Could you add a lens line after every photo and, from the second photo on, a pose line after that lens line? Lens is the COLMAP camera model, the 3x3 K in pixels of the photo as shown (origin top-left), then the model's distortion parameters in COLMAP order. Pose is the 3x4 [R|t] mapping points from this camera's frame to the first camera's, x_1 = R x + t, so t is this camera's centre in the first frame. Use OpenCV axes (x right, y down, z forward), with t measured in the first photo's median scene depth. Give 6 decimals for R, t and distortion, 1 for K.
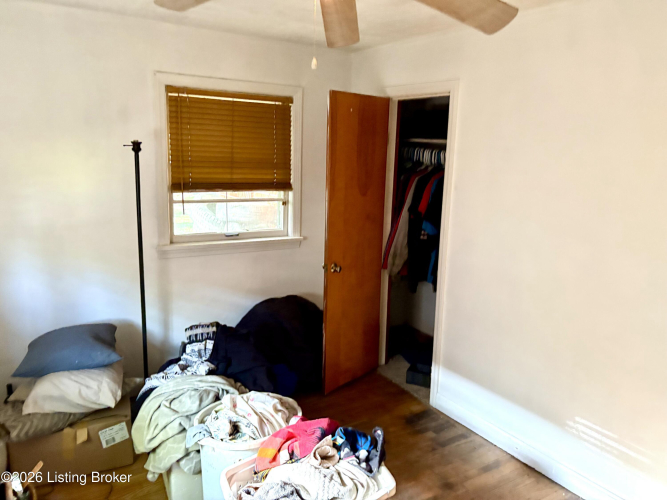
lens RADIAL K [[503.0, 0, 333.2], [0, 503.0, 245.9], [0, 0, 1]] dist [0.001273, -0.000049]
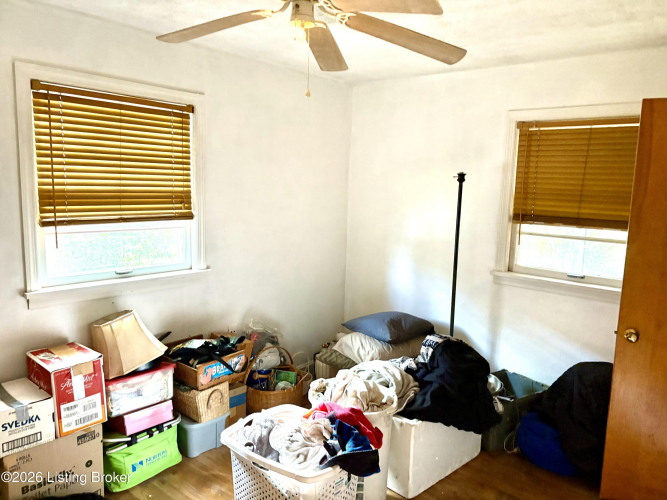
lens RADIAL K [[503.0, 0, 332.7], [0, 503.0, 252.9], [0, 0, 1]] dist [0.001273, -0.000049]
pose [[0.282231, 0.113707, -0.952584, 0.566882], [-0.204434, 0.977272, 0.056084, -0.025903], [0.937311, 0.178912, 0.299062, 0.341105]]
